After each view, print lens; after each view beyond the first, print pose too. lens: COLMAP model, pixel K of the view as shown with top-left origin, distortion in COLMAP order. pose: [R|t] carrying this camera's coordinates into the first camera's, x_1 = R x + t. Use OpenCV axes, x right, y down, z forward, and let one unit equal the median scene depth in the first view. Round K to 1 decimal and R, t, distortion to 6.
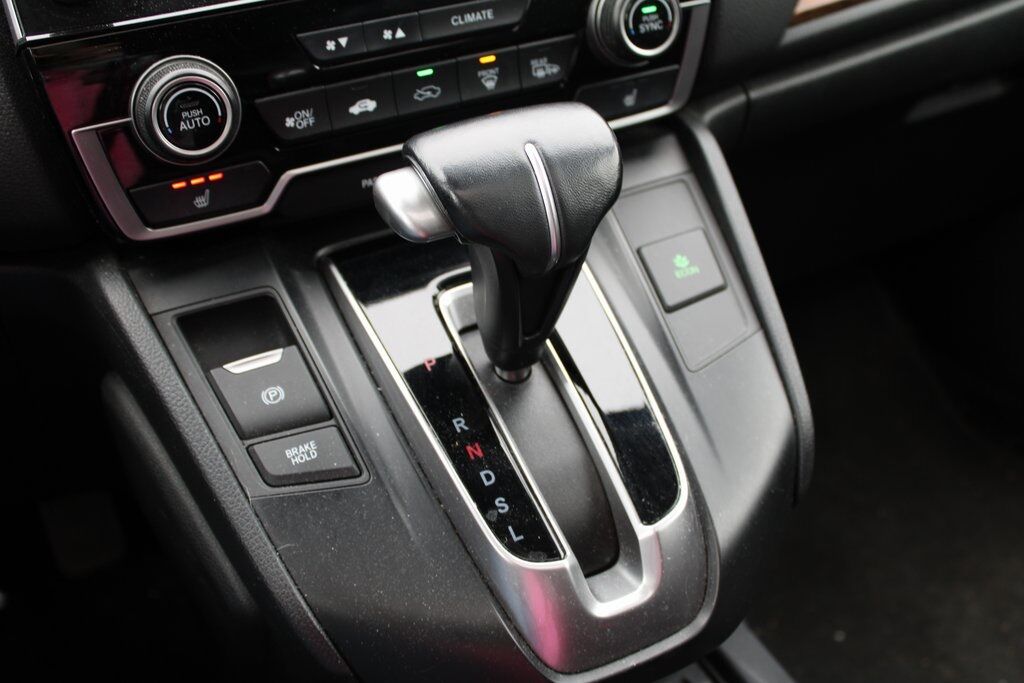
lens RADIAL K [[1130.2, 0, 512.0], [0, 1130.2, 341.5], [0, 0, 1]] dist [-0.113734, 0.176648]
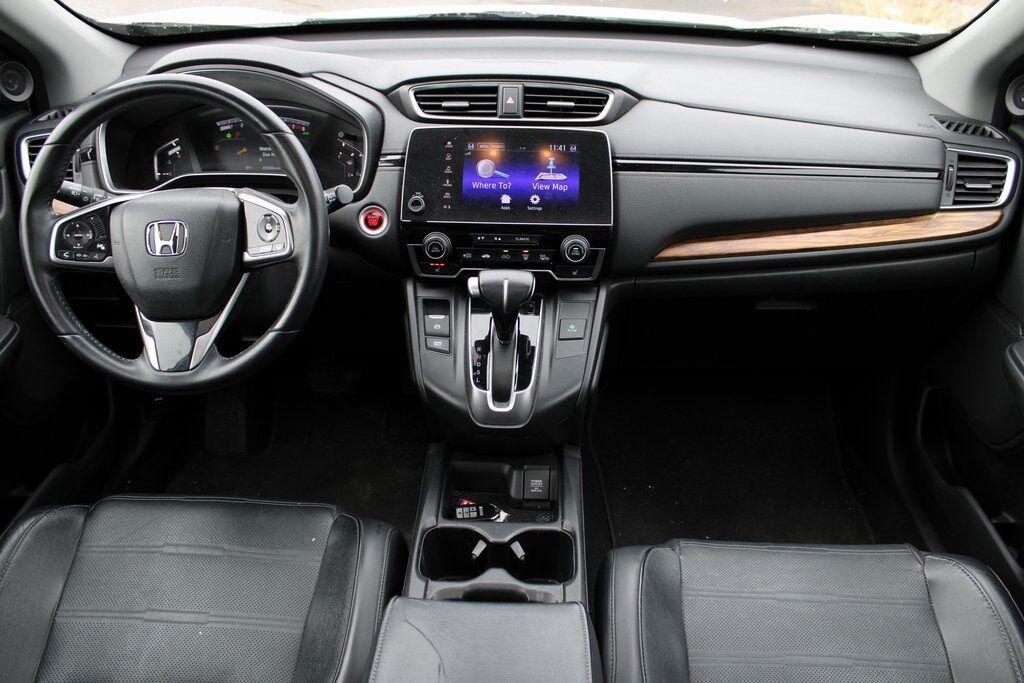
lens RADIAL K [[869.7, 0, 512.0], [0, 869.7, 341.5], [0, 0, 1]] dist [-0.120298, 0.013637]
pose [[0.880120, 0.289725, -0.376097, 1.046408], [-0.298748, 0.953670, 0.035545, -0.076794], [0.368970, 0.081074, 0.925898, -1.473062]]
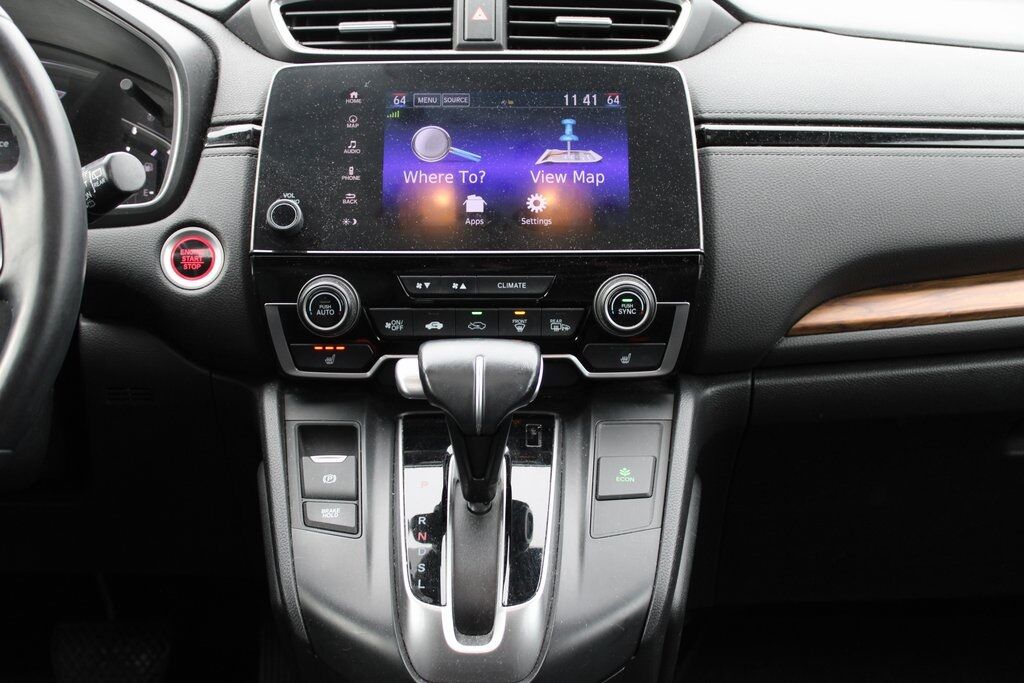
lens RADIAL K [[1574.1, 0, 512.0], [0, 1574.1, 341.5], [0, 0, 1]] dist [-0.012467, 0.008052]
pose [[0.895606, 0.180706, -0.406490, 0.912250], [-0.275416, 0.942827, -0.187679, 0.213131], [0.349335, 0.280040, 0.894171, -1.010183]]
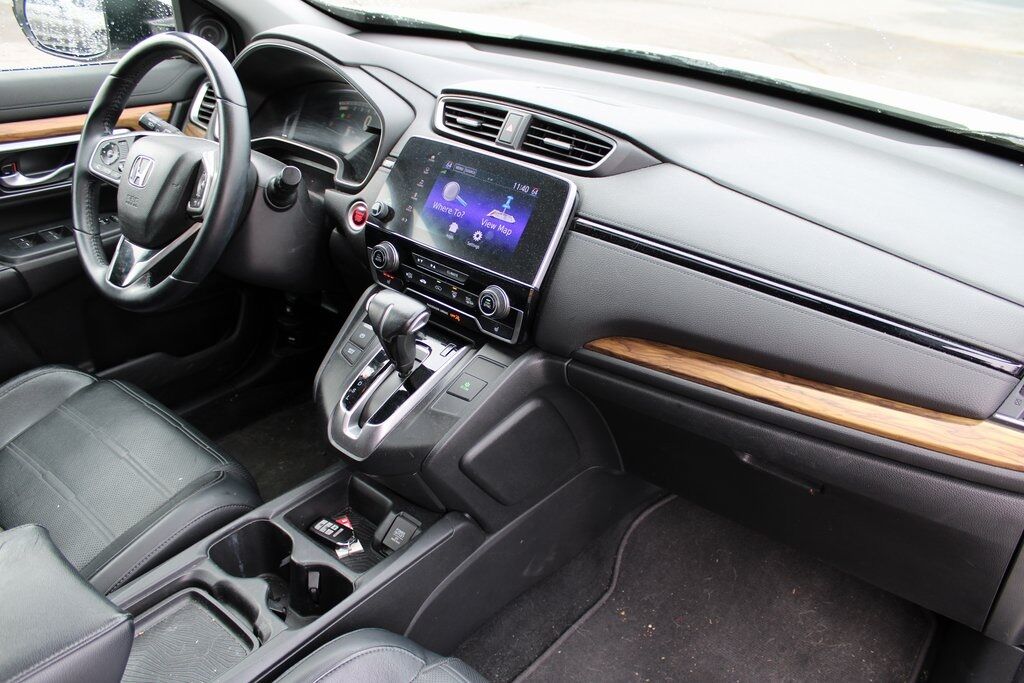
lens RADIAL K [[851.7, 0, 512.0], [0, 851.7, 341.5], [0, 0, 1]] dist [-0.135424, 0.097436]
pose [[0.406862, 0.500841, -0.763951, 1.963251], [-0.555533, 0.799536, 0.228307, -0.783504], [0.725152, 0.331511, 0.603535, -0.244929]]
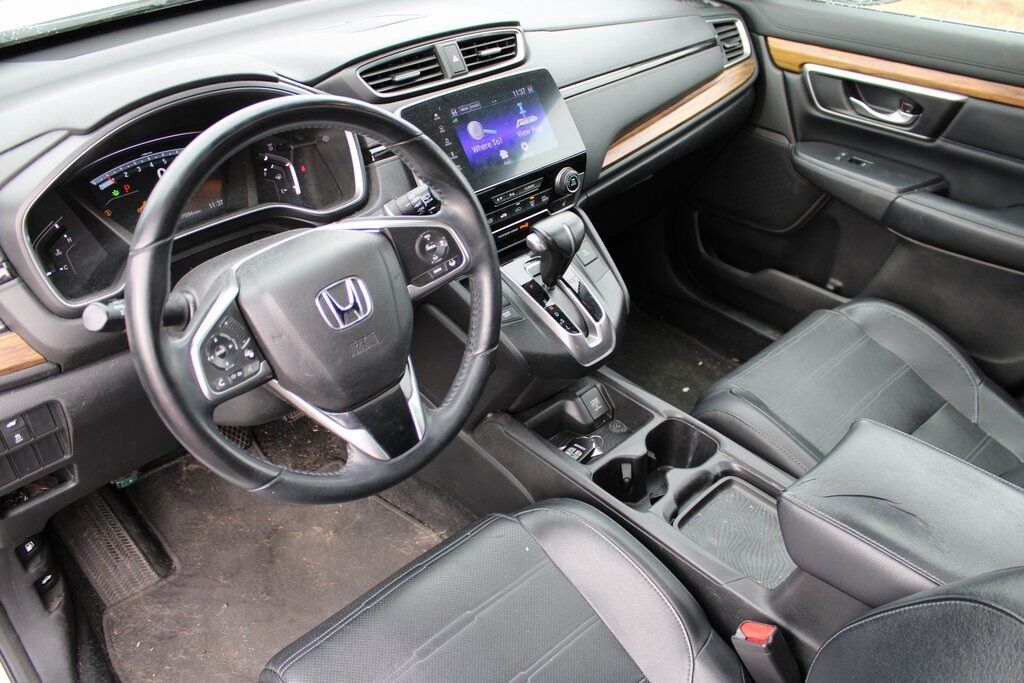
lens RADIAL K [[851.7, 0, 512.0], [0, 851.7, 341.5], [0, 0, 1]] dist [-0.135424, 0.097436]
pose [[0.949128, -0.129425, 0.287065, -0.921668], [0.120991, 0.991540, 0.047006, 0.057224], [-0.290720, -0.009883, 0.956757, -1.536451]]
